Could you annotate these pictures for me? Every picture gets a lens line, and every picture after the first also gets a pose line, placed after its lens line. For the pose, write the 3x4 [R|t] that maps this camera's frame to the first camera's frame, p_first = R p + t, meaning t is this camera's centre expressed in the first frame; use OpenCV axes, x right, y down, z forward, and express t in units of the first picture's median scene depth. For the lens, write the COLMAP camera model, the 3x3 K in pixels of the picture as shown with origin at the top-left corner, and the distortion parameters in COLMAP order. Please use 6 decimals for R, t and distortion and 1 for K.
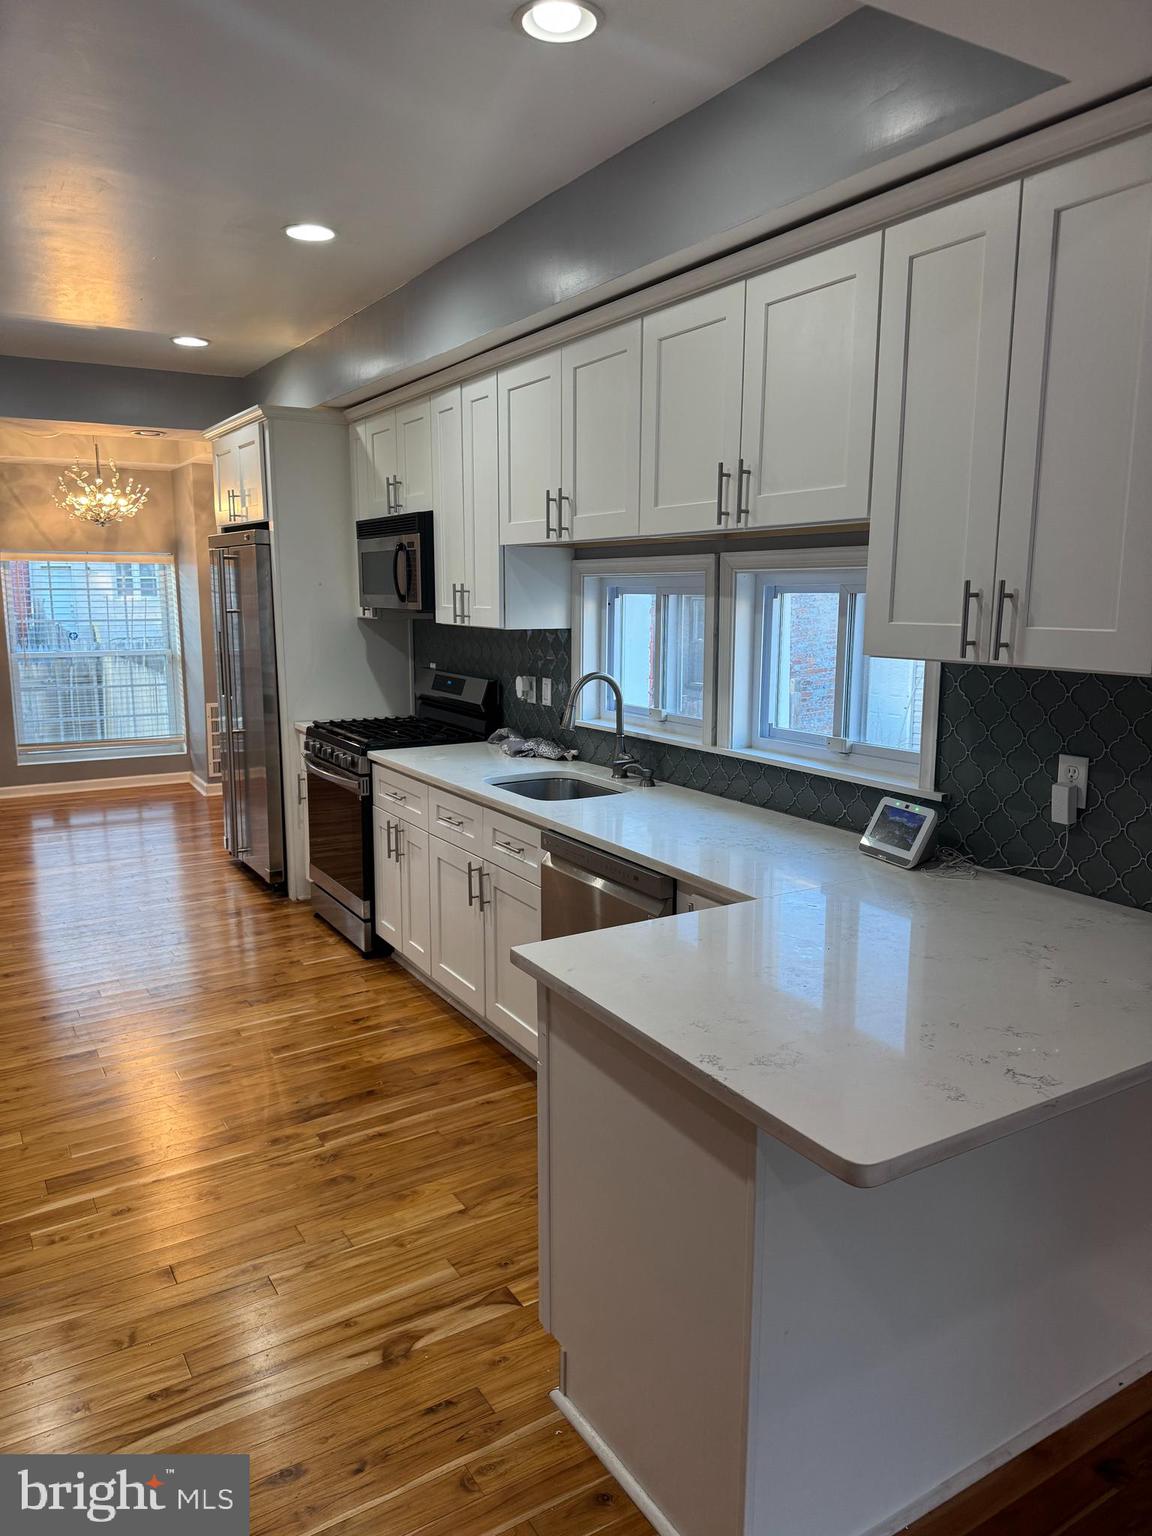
lens RADIAL K [[1070.3, 0, 570.6], [0, 1070.3, 776.6], [0, 0, 1]] dist [0.051626, -0.074047]
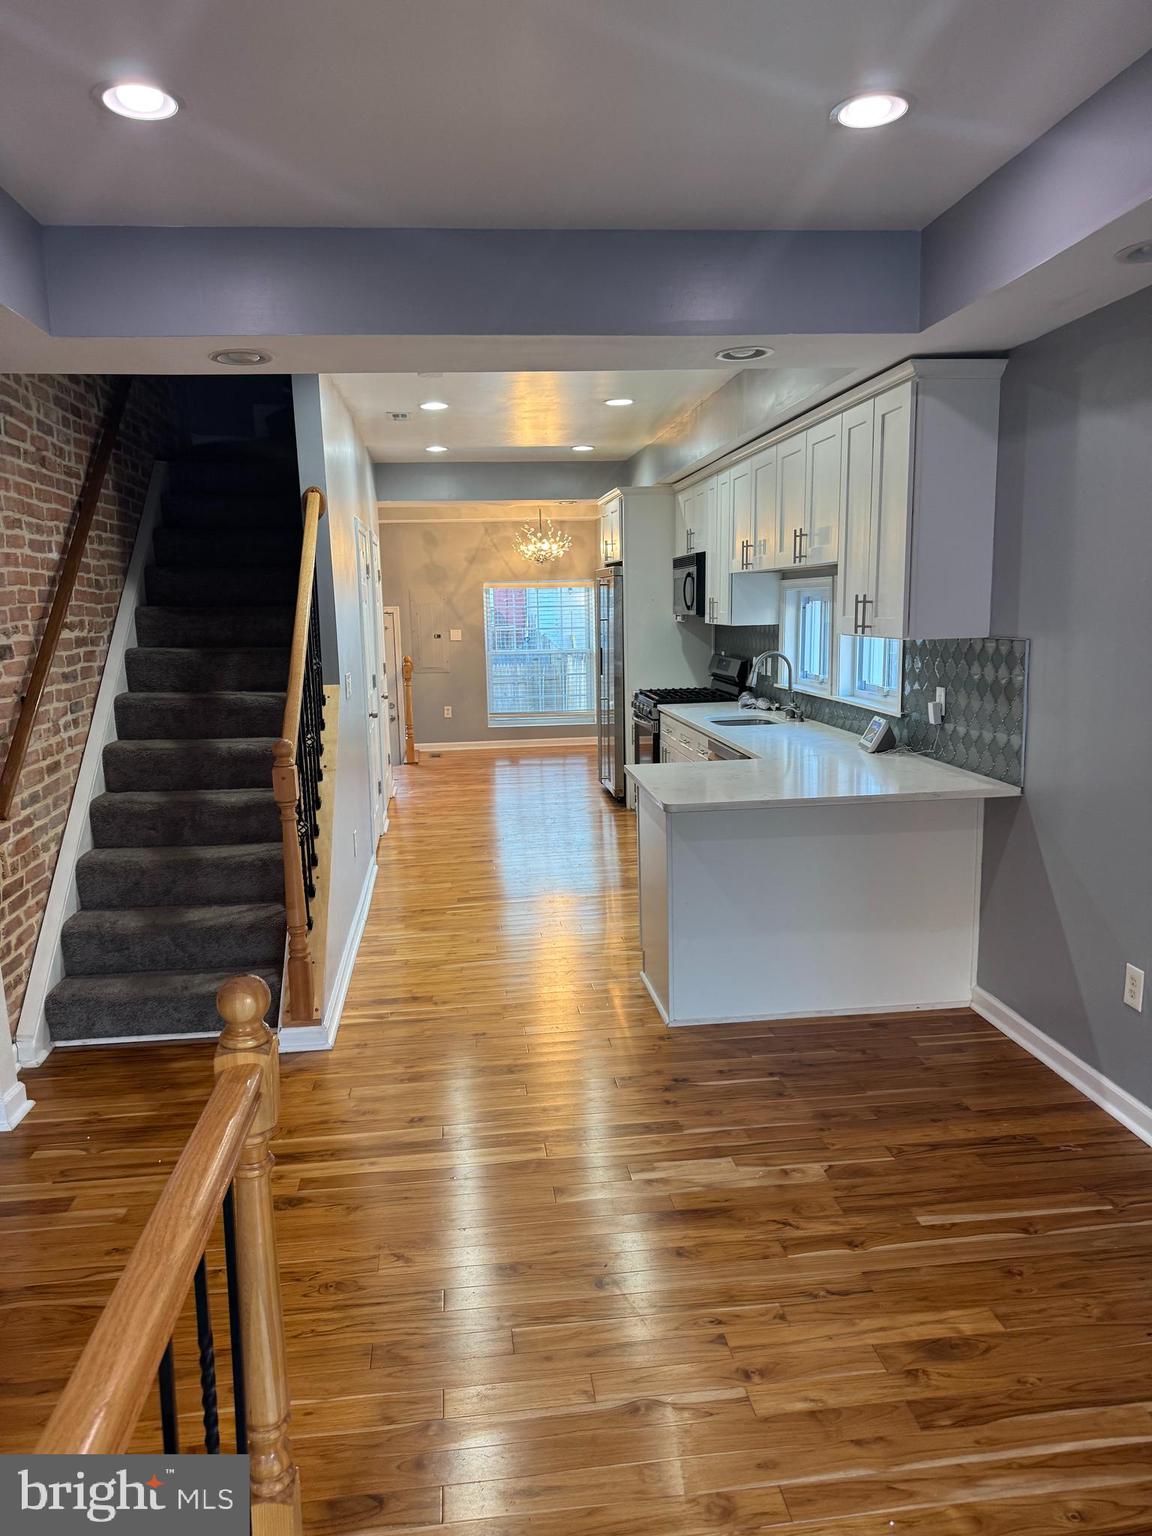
lens RADIAL K [[1070.3, 0, 584.6], [0, 1070.3, 780.8], [0, 0, 1]] dist [0.051626, -0.074047]
pose [[0.913981, 0.046345, -0.403101, 0.388184], [-0.048668, 0.998805, 0.004486, 0.095668], [0.402828, 0.015518, 0.915144, -0.545349]]
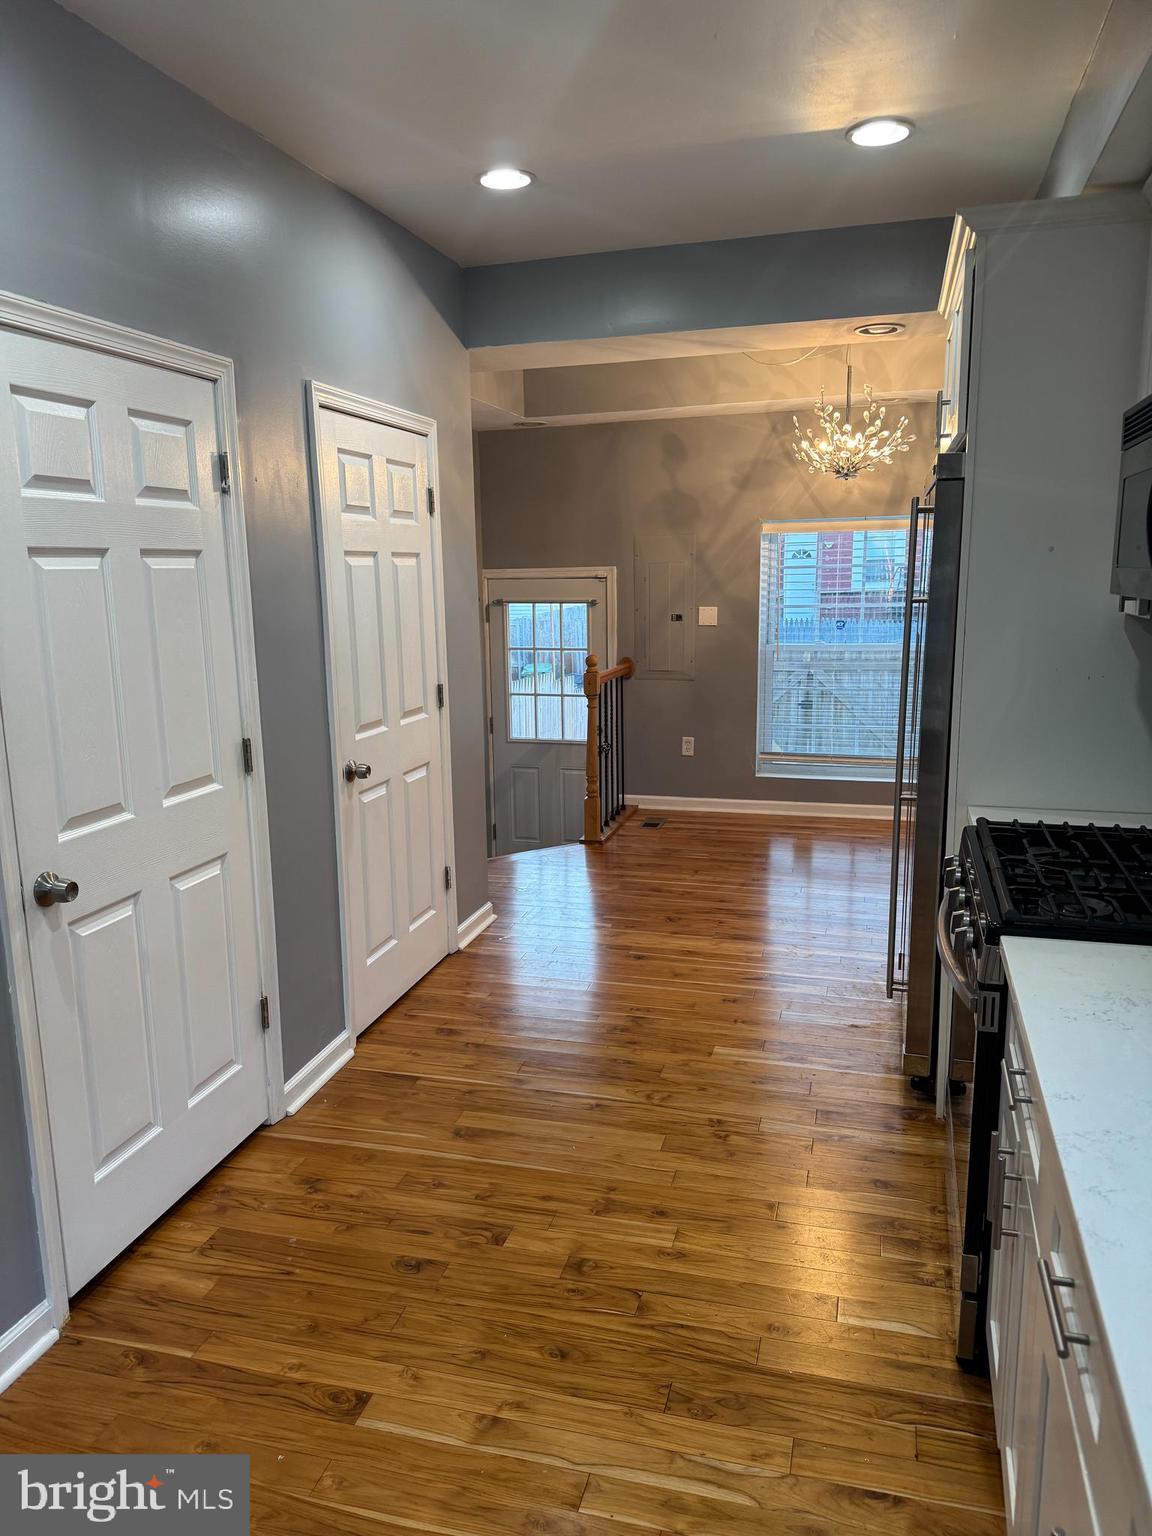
lens RADIAL K [[1070.3, 0, 571.4], [0, 1070.3, 785.5], [0, 0, 1]] dist [0.051626, -0.074047]
pose [[0.677390, 0.129658, -0.724108, -0.002376], [-0.105684, 0.991286, 0.078633, -0.107339], [0.727993, 0.023262, 0.685190, 0.624565]]
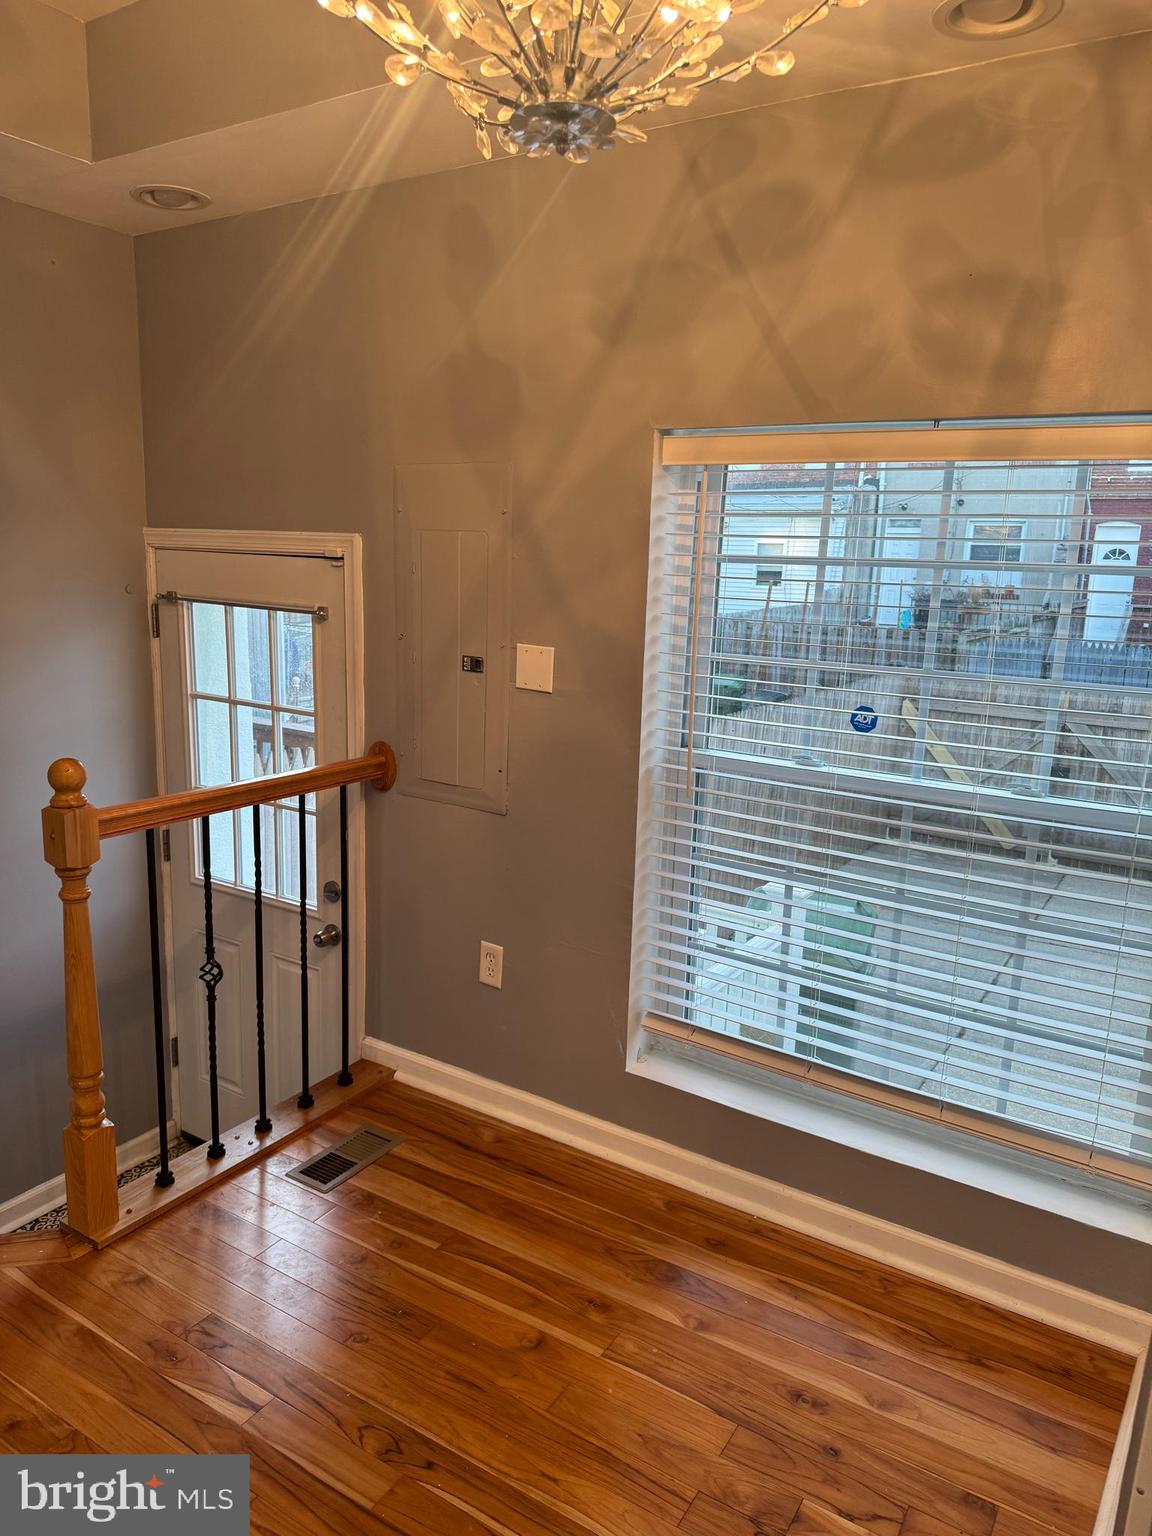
lens RADIAL K [[1070.3, 0, 613.2], [0, 1070.3, 785.3], [0, 0, 1]] dist [0.051626, -0.074047]
pose [[0.463364, 0.199104, -0.863511, -0.464439], [-0.183467, 0.974874, 0.126333, -0.276303], [0.866968, 0.099888, 0.488251, 1.607157]]
